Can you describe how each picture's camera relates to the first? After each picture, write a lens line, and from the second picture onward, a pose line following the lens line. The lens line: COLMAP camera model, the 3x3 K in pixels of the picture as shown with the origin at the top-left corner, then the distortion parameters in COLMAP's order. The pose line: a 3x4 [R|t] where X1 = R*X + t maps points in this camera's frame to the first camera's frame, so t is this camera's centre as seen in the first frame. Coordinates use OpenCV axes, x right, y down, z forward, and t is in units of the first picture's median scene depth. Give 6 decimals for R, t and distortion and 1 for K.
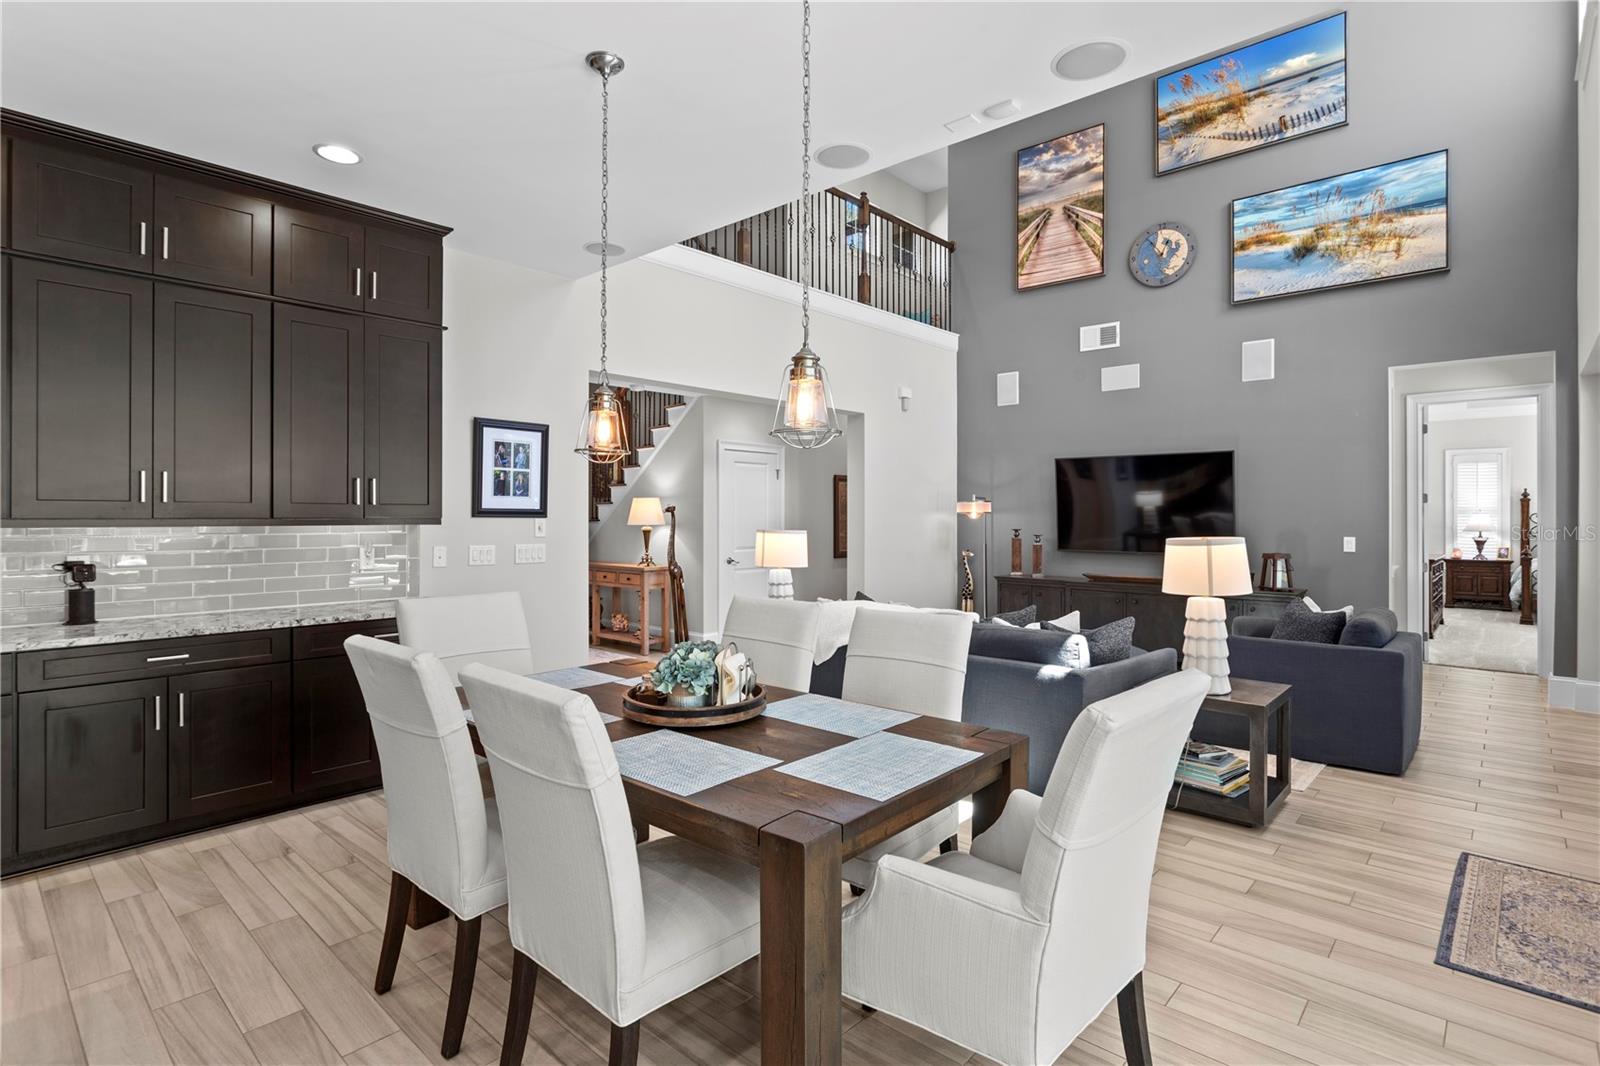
lens RADIAL K [[802.7, 0, 798.3], [0, 802.7, 521.0], [0, 0, 1]] dist [-0.016544, 0.008908]
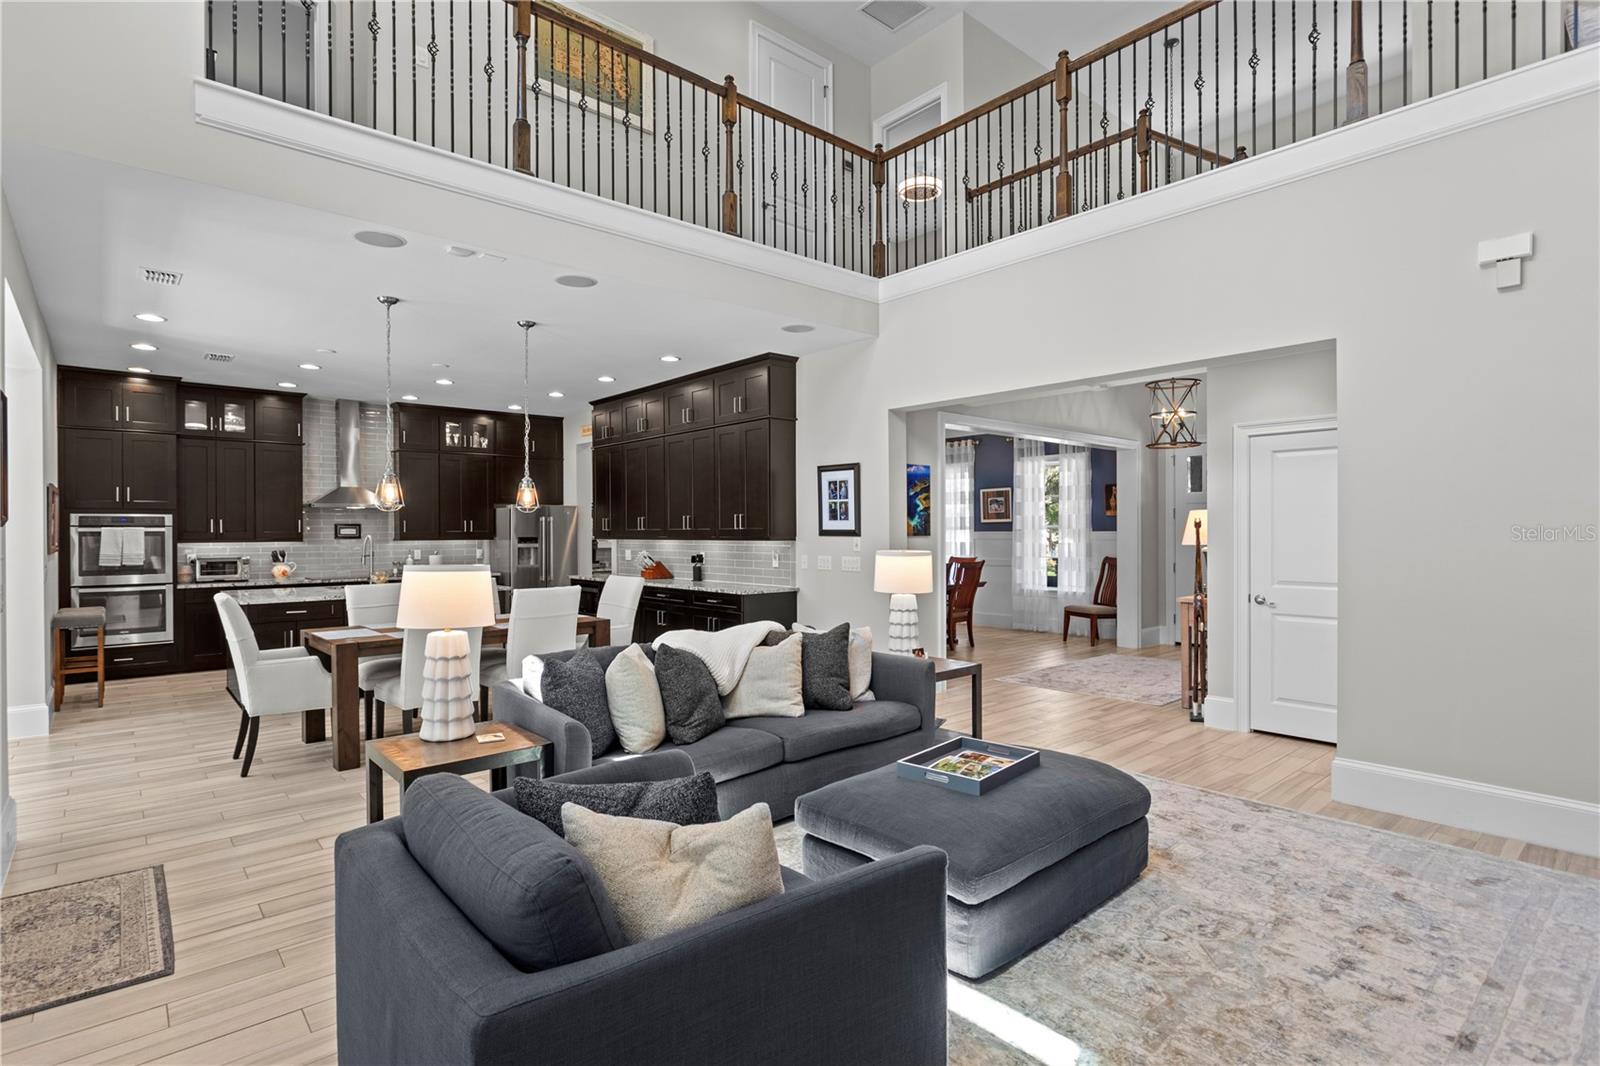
lens RADIAL K [[802.7, 0, 798.3], [0, 802.7, 521.0], [0, 0, 1]] dist [-0.016544, 0.008908]
pose [[-0.118533, -0.015900, -0.992823, 1.029369], [-0.001704, 0.999874, -0.015809, -0.008647], [0.992949, -0.000182, -0.118545, 1.134530]]
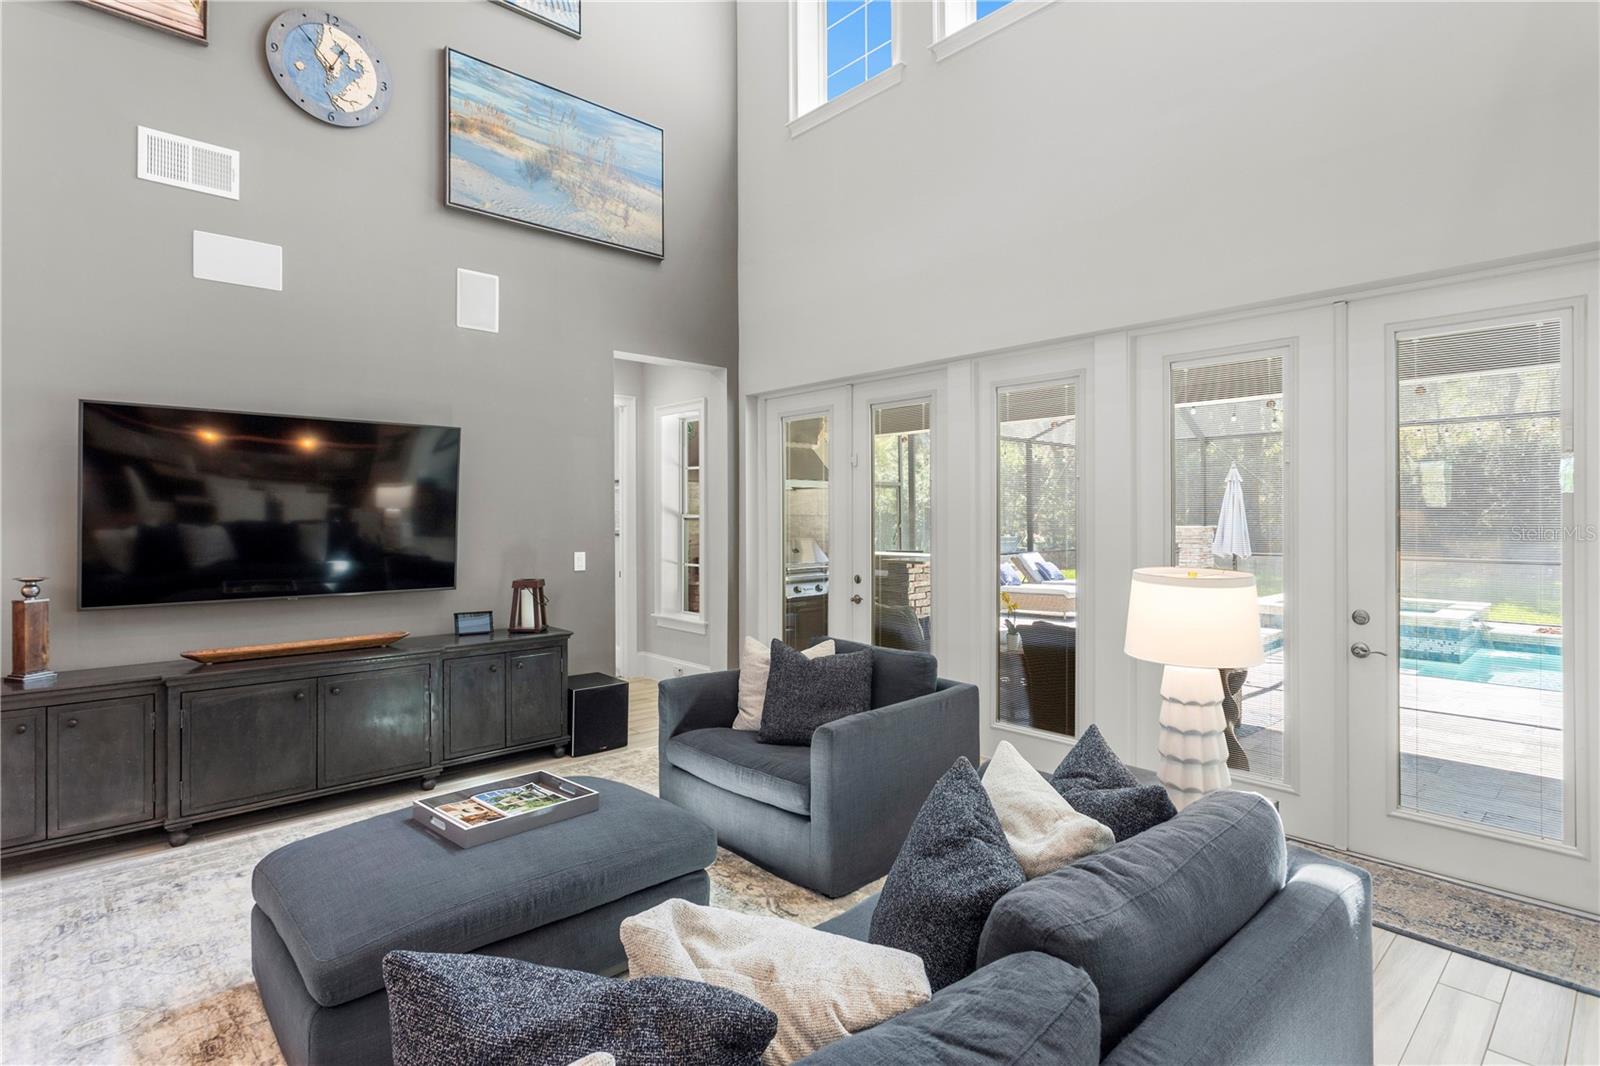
lens RADIAL K [[792.4, 0, 798.3], [0, 792.4, 515.5], [0, 0, 1]] dist [-0.018051, 0.007343]
pose [[0.091922, -0.000394, 0.995766, -0.109307], [0.008644, 0.999963, -0.000402, -0.019038], [-0.995729, 0.008645, 0.091922, 0.952146]]
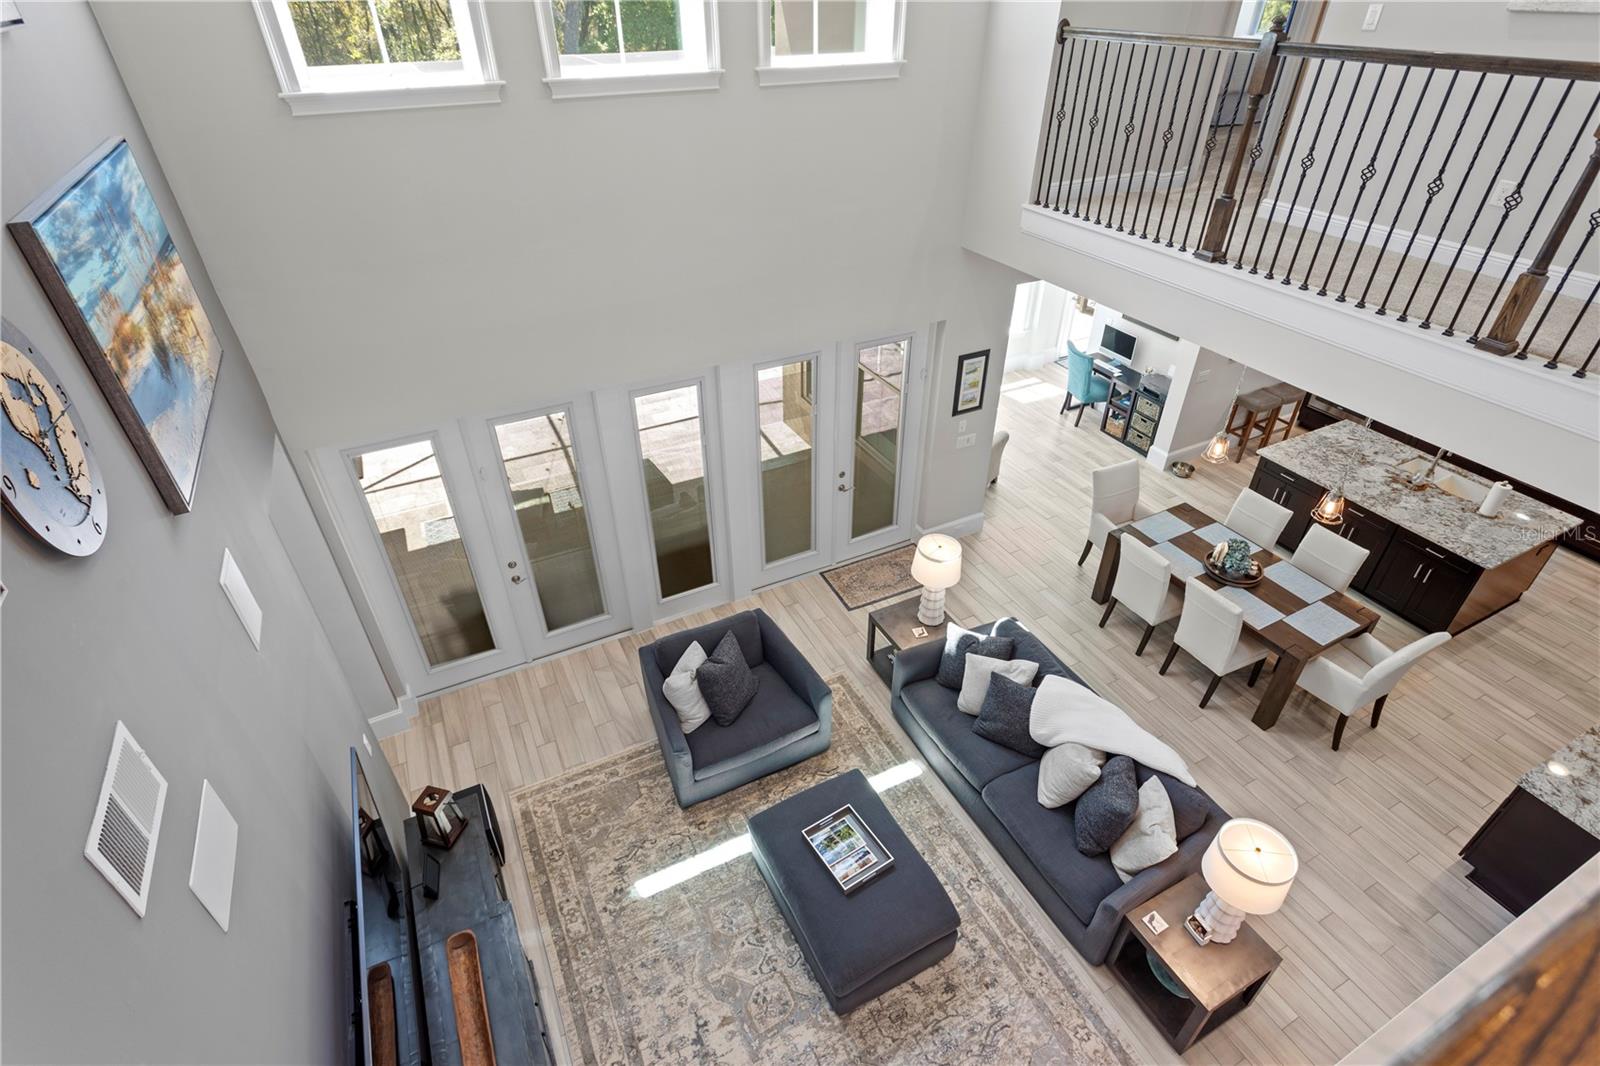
lens RADIAL K [[792.4, 0, 798.3], [0, 792.4, 515.5], [0, 0, 1]] dist [-0.018051, 0.007343]
pose [[-0.934043, -0.201458, 0.294919, 0.244285], [0.005561, 0.817433, 0.575997, -0.719050], [-0.357116, 0.539646, -0.762398, 1.732071]]
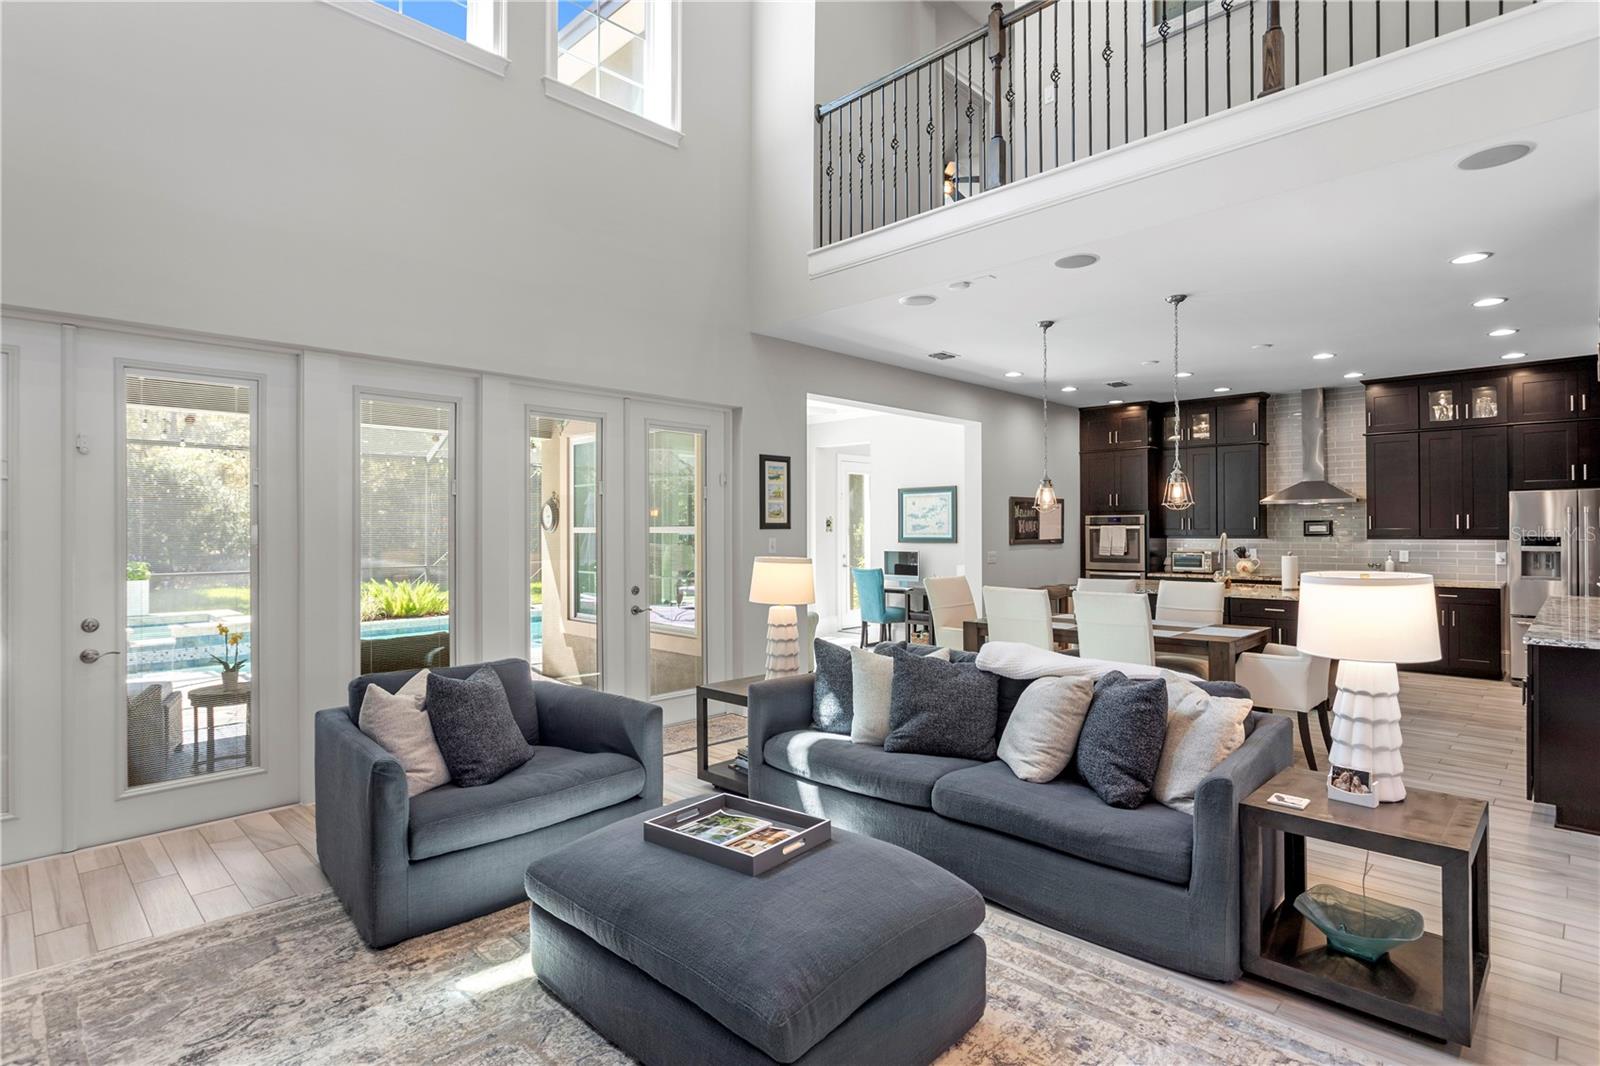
lens RADIAL K [[802.7, 0, 798.3], [0, 802.7, 521.0], [0, 0, 1]] dist [-0.016544, 0.008908]
pose [[-0.999053, 0.002323, 0.043452, 0.331725], [0.002045, 0.999977, -0.006457, -0.019751], [-0.043466, -0.006362, -0.999035, 1.693054]]
